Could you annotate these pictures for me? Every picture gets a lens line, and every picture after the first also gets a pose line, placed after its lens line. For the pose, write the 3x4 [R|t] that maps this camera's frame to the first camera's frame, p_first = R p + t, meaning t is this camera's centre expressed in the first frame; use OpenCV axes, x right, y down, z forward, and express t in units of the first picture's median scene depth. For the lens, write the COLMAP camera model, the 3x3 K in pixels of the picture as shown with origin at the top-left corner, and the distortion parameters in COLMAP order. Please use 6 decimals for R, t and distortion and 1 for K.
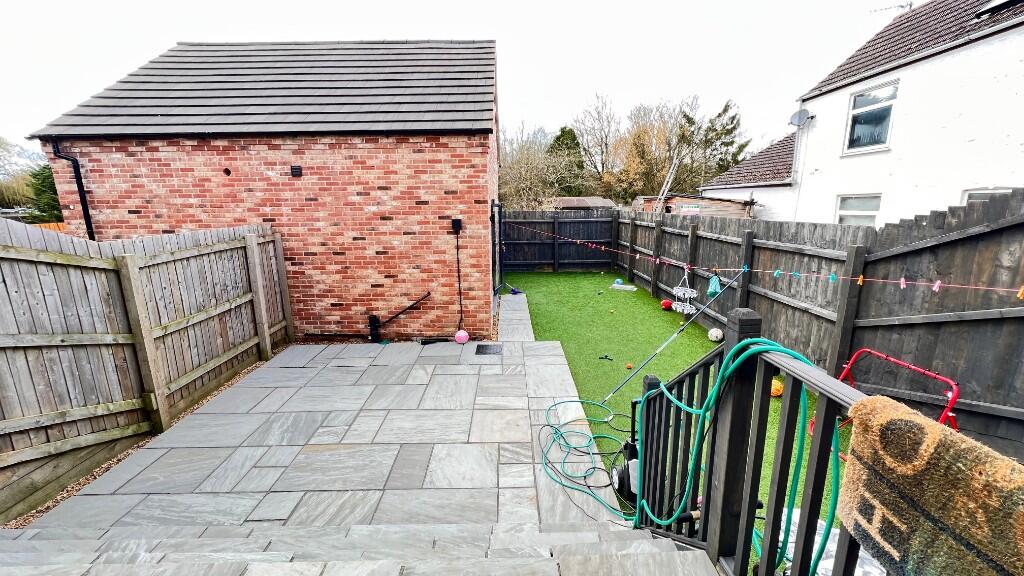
lens RADIAL K [[409.0, 0, 512.0], [0, 409.0, 288.0], [0, 0, 1]] dist [-0.000466, -0.000203]
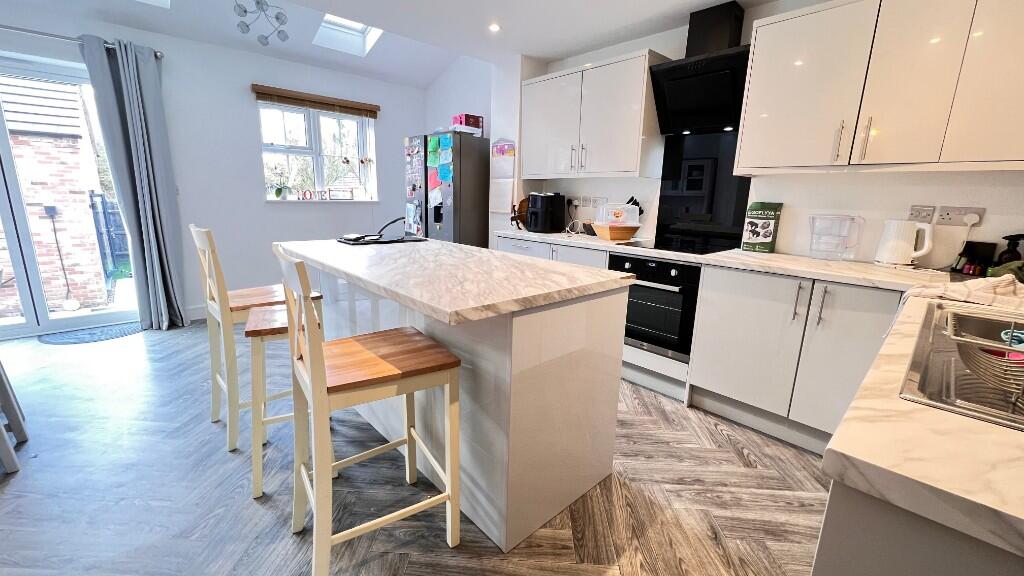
lens RADIAL K [[409.0, 0, 512.0], [0, 409.0, 288.0], [0, 0, 1]] dist [-0.000466, -0.000203]
pose [[0.740186, -0.113300, 0.662788, 0.043434], [0.107116, 0.992982, 0.050121, 0.147560], [-0.663816, 0.033897, 0.747128, -0.747769]]
